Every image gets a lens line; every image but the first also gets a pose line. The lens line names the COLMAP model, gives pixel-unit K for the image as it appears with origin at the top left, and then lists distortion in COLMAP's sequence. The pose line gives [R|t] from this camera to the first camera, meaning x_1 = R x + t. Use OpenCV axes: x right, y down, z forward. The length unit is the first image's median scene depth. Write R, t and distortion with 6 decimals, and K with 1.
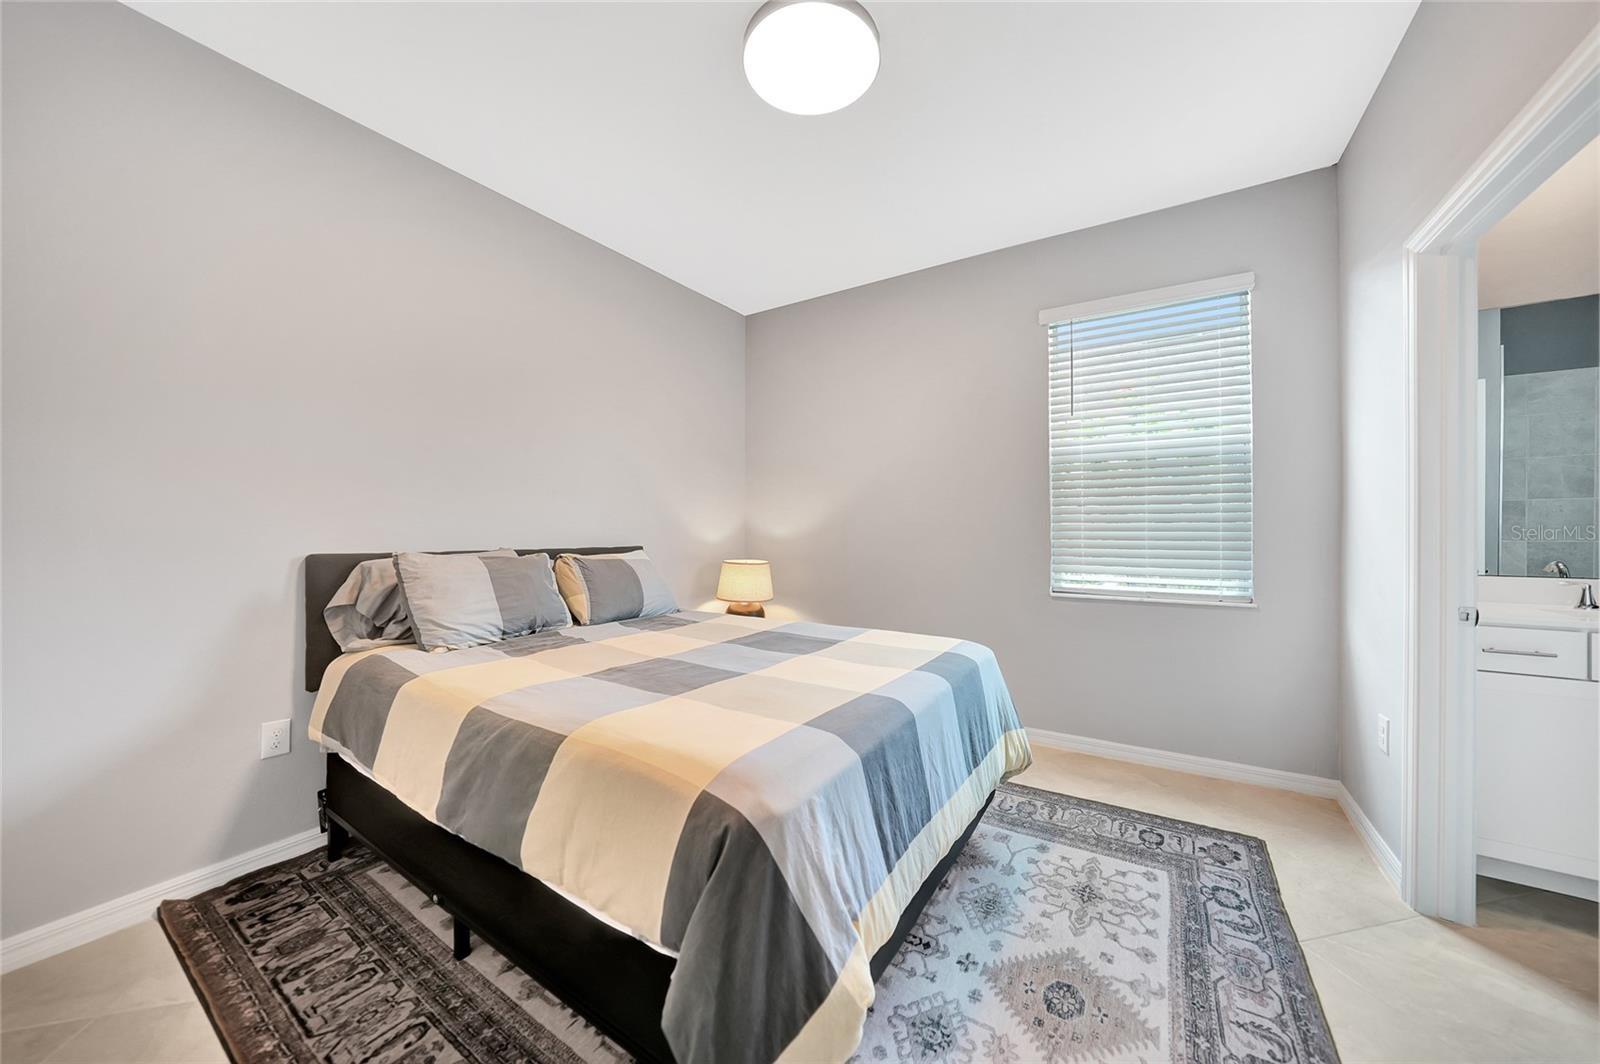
lens RADIAL K [[557.1, 0, 813.9], [0, 557.1, 531.9], [0, 0, 1]] dist [-0.028049, 0.005575]
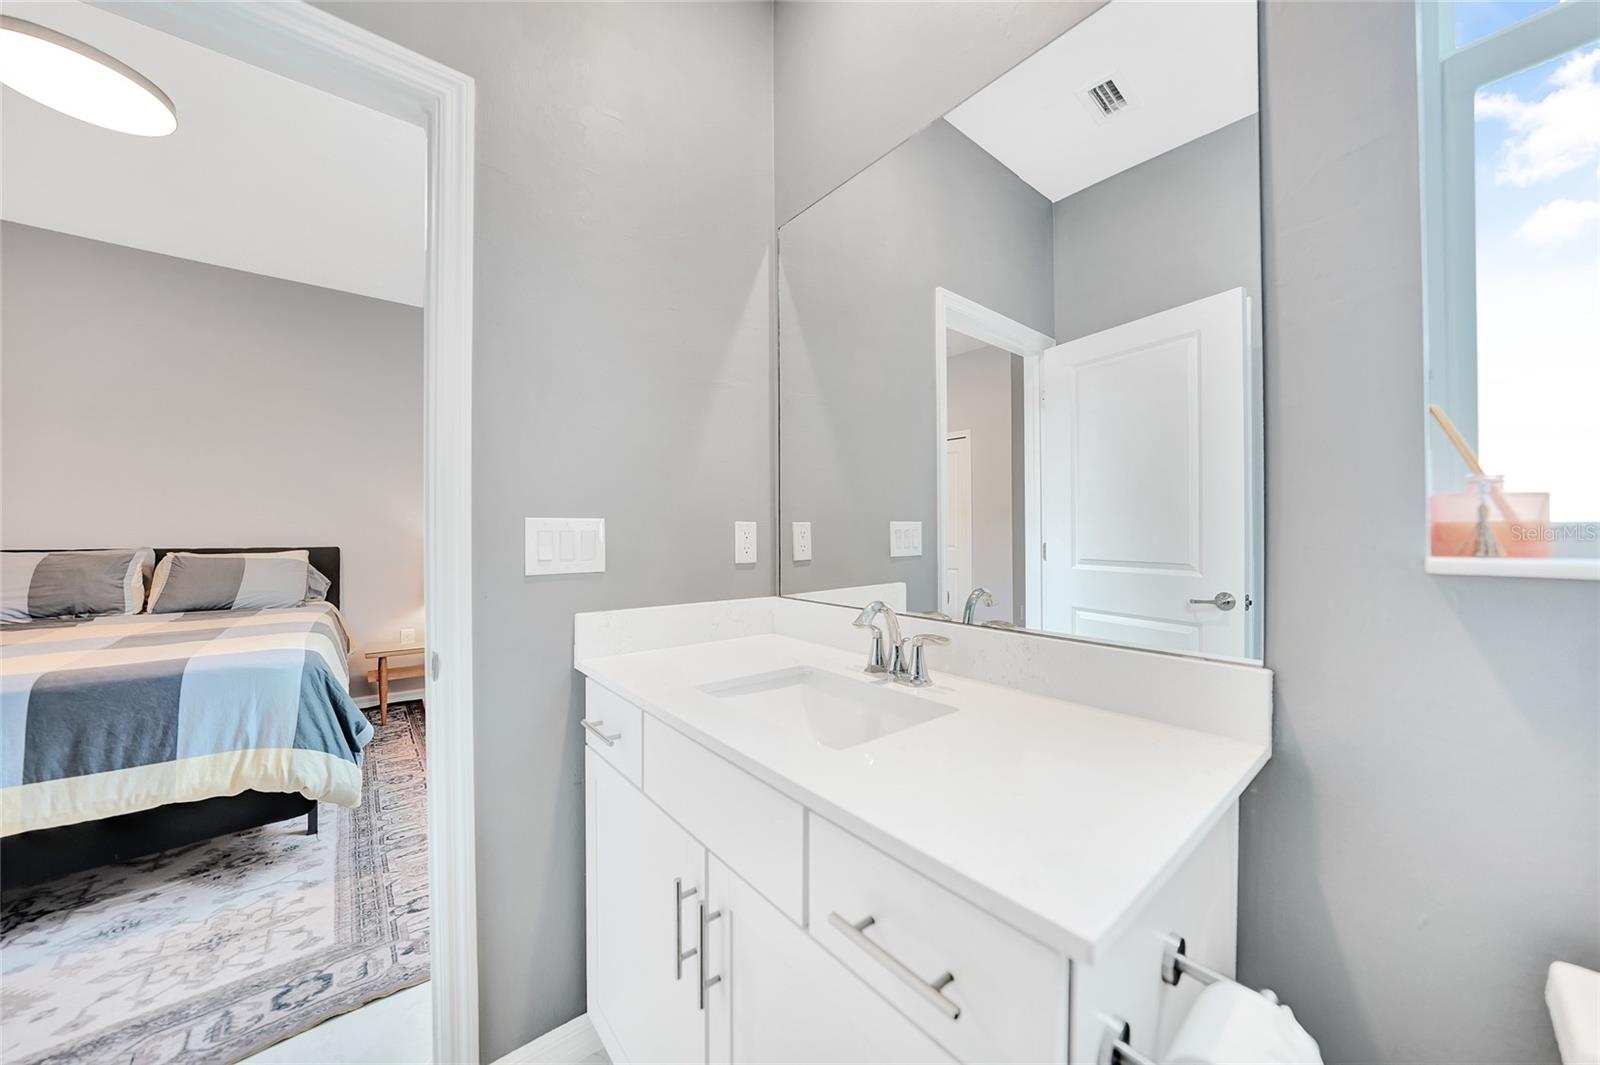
lens RADIAL K [[557.1, 0, 805.1], [0, 557.1, 528.8], [0, 0, 1]] dist [-0.028049, 0.005575]
pose [[0.951623, -0.003299, -0.307251, 1.557466], [0.002151, 0.999989, -0.004075, -0.002976], [0.307261, 0.003217, 0.951620, 0.427809]]
